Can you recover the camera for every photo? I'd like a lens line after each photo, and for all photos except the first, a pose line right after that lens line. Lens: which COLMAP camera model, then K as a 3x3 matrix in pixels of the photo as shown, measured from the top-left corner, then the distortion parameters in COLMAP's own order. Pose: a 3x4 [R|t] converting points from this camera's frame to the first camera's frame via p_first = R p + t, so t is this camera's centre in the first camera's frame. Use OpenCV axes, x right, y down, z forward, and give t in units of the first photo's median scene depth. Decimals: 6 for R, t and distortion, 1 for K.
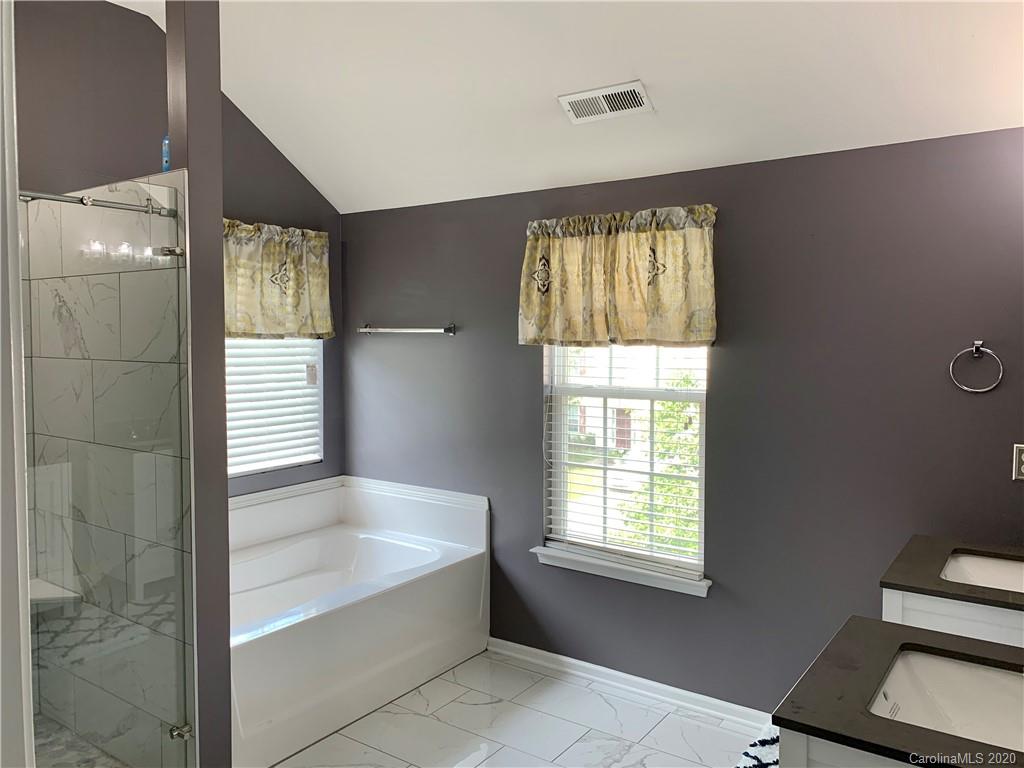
lens RADIAL K [[777.3, 0, 512.6], [0, 777.3, 381.8], [0, 0, 1]] dist [0.014676, -0.010445]
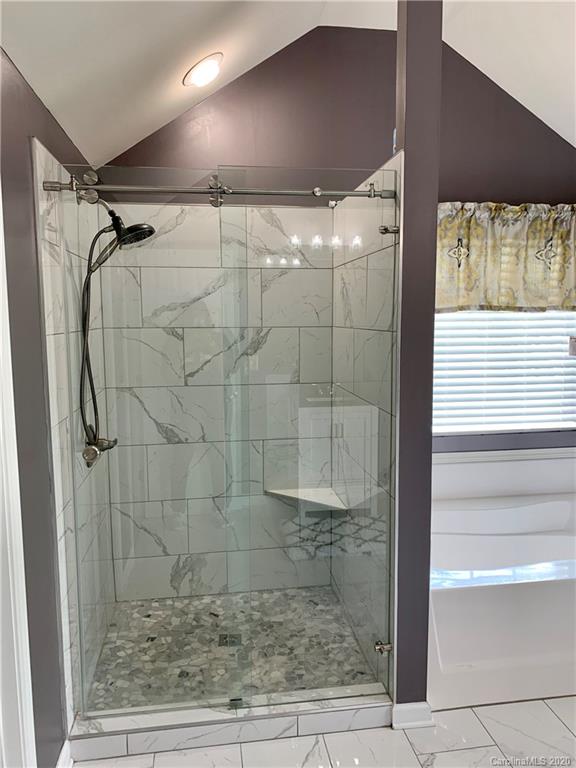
lens RADIAL K [[583.0, 0, 288.1], [0, 583.0, 383.0], [0, 0, 1]] dist [0.014676, -0.010445]
pose [[0.693143, 0.079829, -0.716366, 0.044114], [-0.037422, 0.996493, 0.074836, -0.004609], [0.719828, -0.025064, 0.693700, 0.193584]]
